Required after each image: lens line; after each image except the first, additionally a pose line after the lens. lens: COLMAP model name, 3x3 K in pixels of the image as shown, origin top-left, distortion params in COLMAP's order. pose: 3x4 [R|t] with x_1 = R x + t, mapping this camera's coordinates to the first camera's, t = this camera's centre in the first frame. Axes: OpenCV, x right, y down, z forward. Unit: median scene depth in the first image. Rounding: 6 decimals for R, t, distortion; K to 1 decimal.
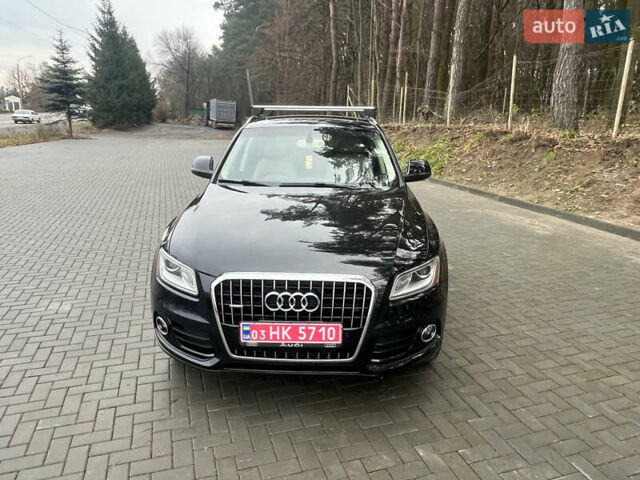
lens RADIAL K [[463.8, 0, 319.5], [0, 463.8, 237.3], [0, 0, 1]] dist [0.000299, -0.005344]
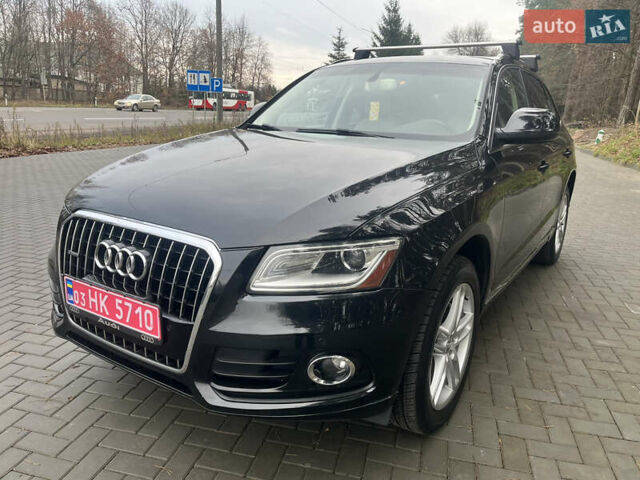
lens RADIAL K [[485.9, 0, 324.9], [0, 485.9, 238.8], [0, 0, 1]] dist [0.065118, -0.099555]
pose [[0.849421, 0.149268, -0.506164, 0.541516], [-0.158052, 0.987092, 0.025859, 0.043227], [0.503491, 0.058035, 0.862049, 0.533863]]
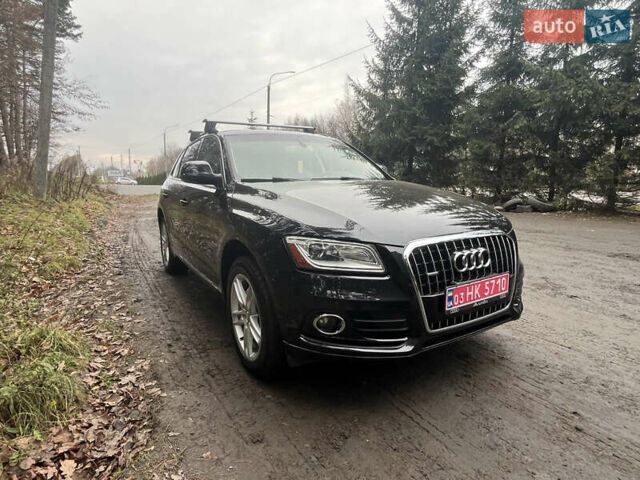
lens RADIAL K [[367.2, 0, 317.2], [0, 367.2, 242.5], [0, 0, 1]] dist [-0.006695, -0.000534]
pose [[0.841557, -0.113625, 0.528083, -0.748219], [0.160351, 0.986107, -0.043361, 0.082517], [-0.515819, 0.121169, 0.848085, 0.494845]]
